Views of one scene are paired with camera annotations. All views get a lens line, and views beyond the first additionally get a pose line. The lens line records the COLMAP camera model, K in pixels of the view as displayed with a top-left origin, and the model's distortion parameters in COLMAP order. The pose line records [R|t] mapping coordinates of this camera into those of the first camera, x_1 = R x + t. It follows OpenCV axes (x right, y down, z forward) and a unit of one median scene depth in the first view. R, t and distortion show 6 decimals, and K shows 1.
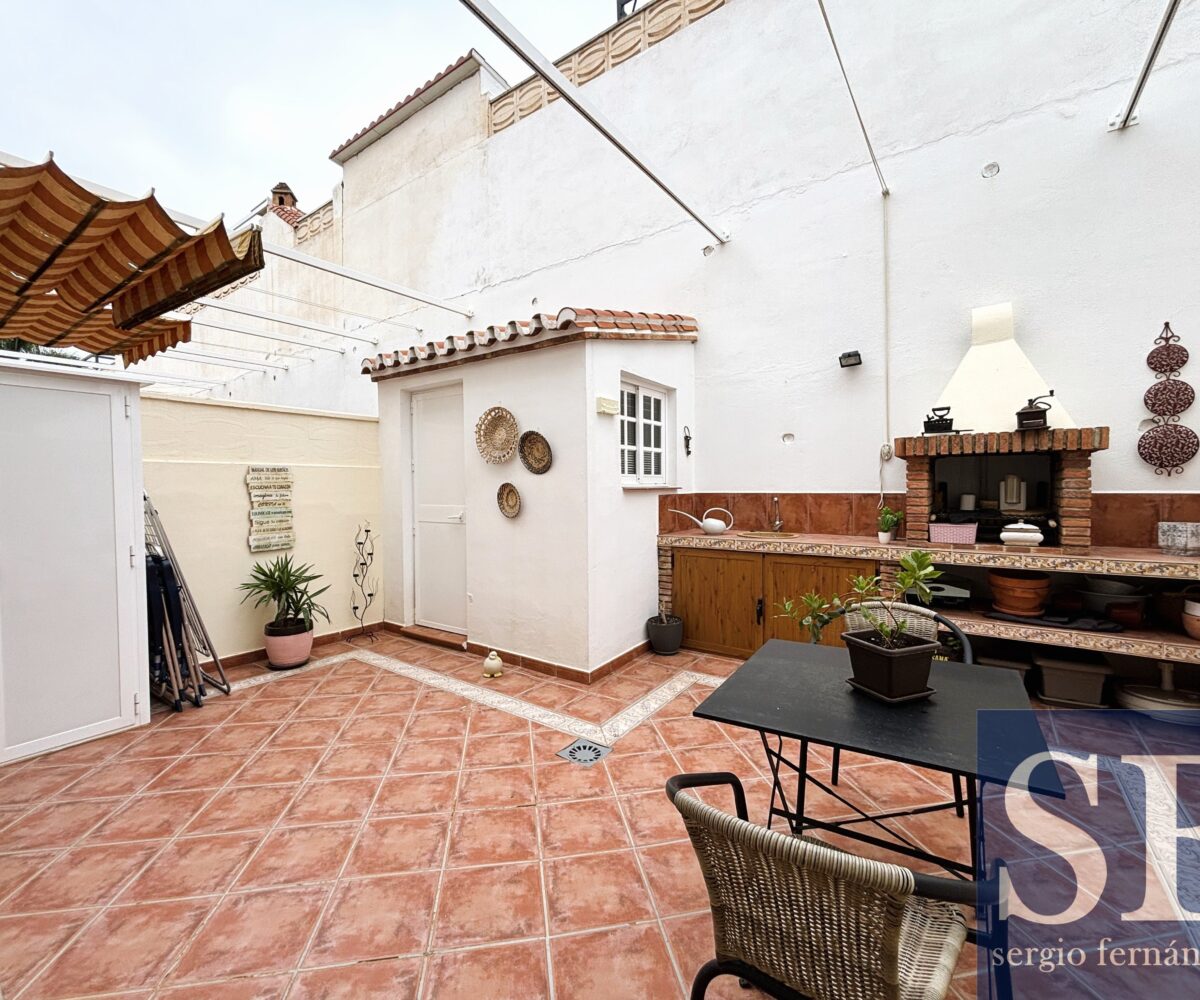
lens RADIAL K [[535.6, 0, 599.7], [0, 535.6, 495.9], [0, 0, 1]] dist [0.002980, 0.000721]
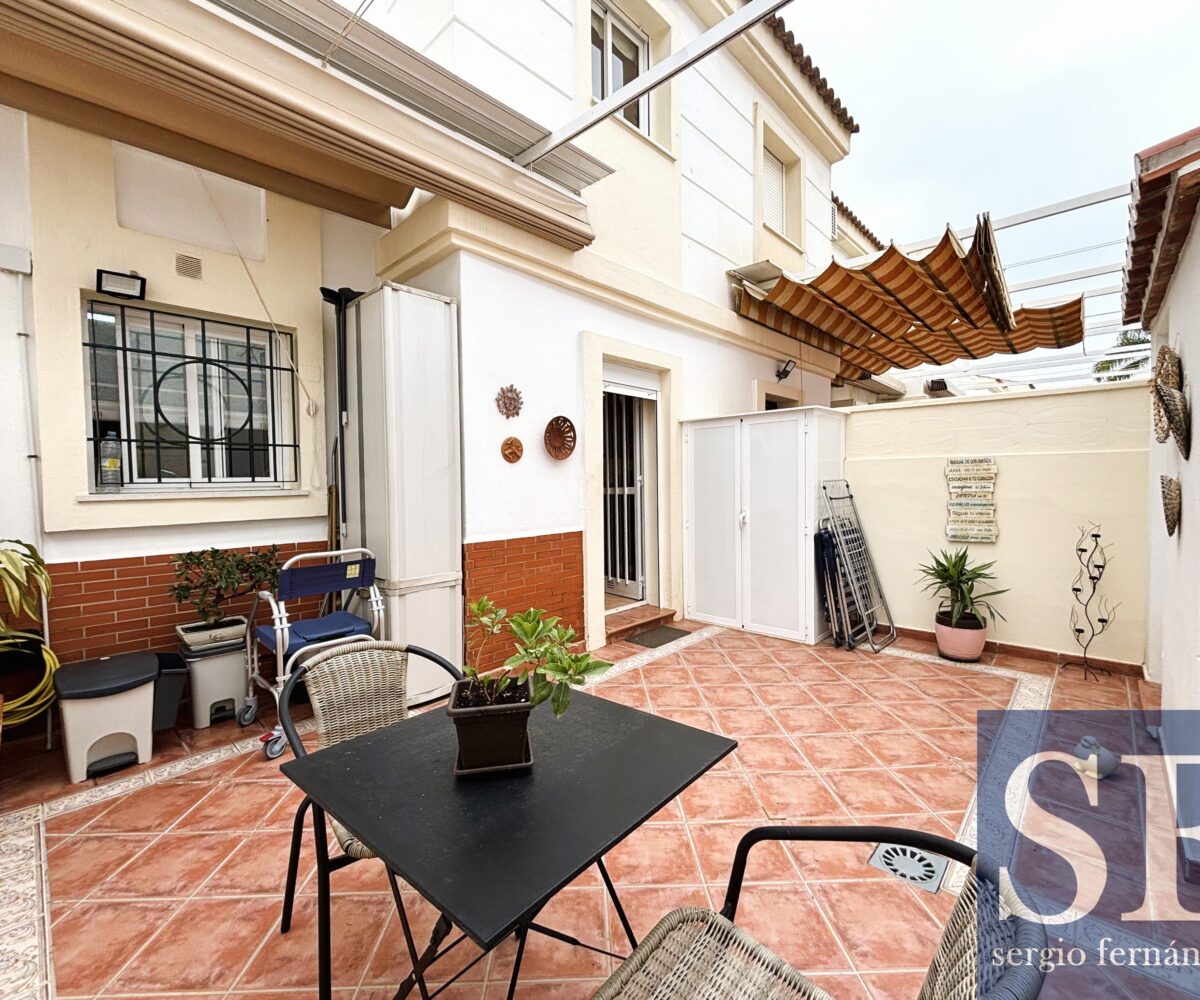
lens RADIAL K [[535.6, 0, 599.6], [0, 535.6, 497.9], [0, 0, 1]] dist [0.002980, 0.000721]
pose [[-0.129118, 0.042528, -0.990717, 0.472716], [-0.002173, 0.999065, 0.043170, -0.022827], [0.991627, 0.007726, -0.128905, 0.454258]]
